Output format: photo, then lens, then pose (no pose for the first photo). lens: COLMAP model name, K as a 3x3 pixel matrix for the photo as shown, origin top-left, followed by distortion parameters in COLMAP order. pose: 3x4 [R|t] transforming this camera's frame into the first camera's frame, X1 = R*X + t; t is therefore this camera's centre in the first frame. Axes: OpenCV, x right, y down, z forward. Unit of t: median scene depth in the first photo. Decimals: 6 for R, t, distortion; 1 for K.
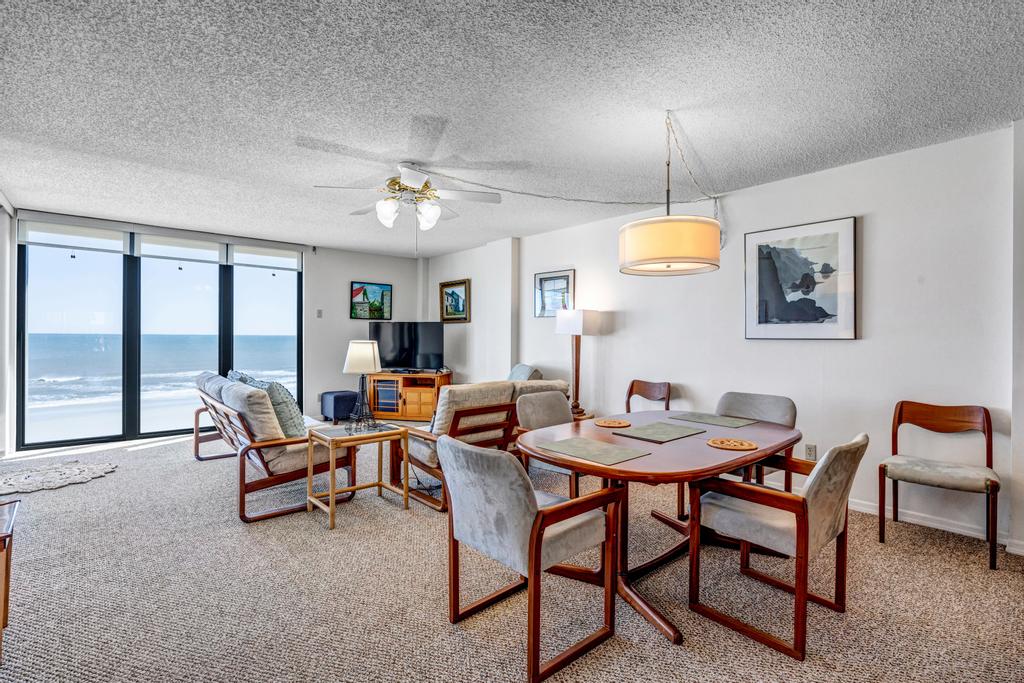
lens RADIAL K [[479.0, 0, 511.1], [0, 479.0, 338.4], [0, 0, 1]] dist [-0.012546, 0.000364]
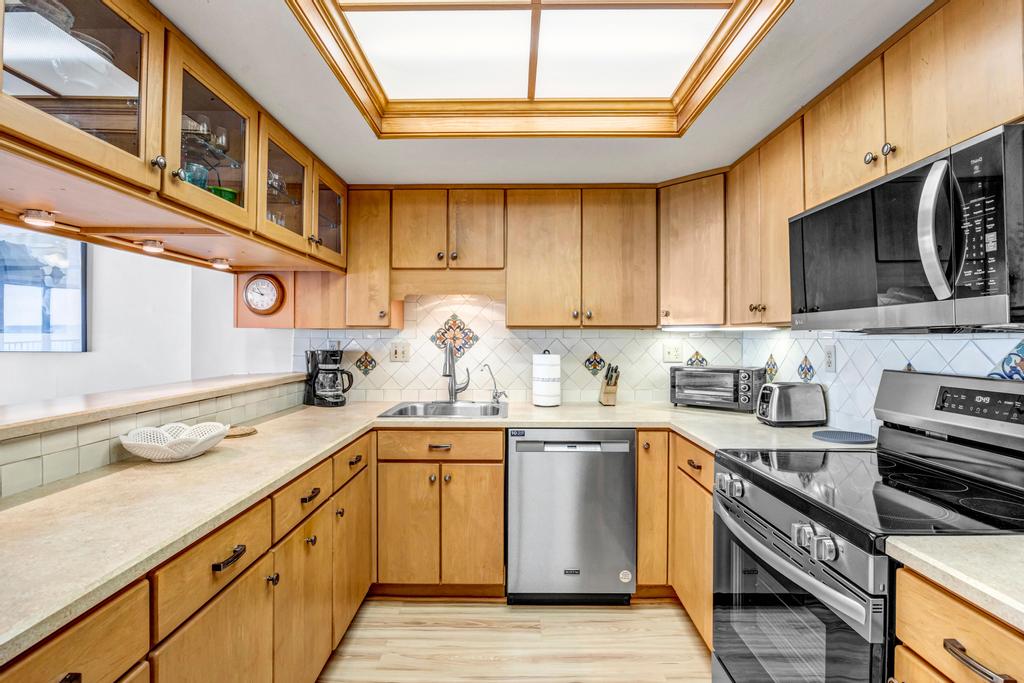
lens RADIAL K [[491.3, 0, 508.9], [0, 491.3, 337.2], [0, 0, 1]] dist [-0.016999, 0.001088]
pose [[0.664485, 0.001806, 0.747299, 0.342405], [0.002005, 0.999989, -0.004200, -0.012322], [-0.747299, 0.004289, 0.664475, -0.144526]]
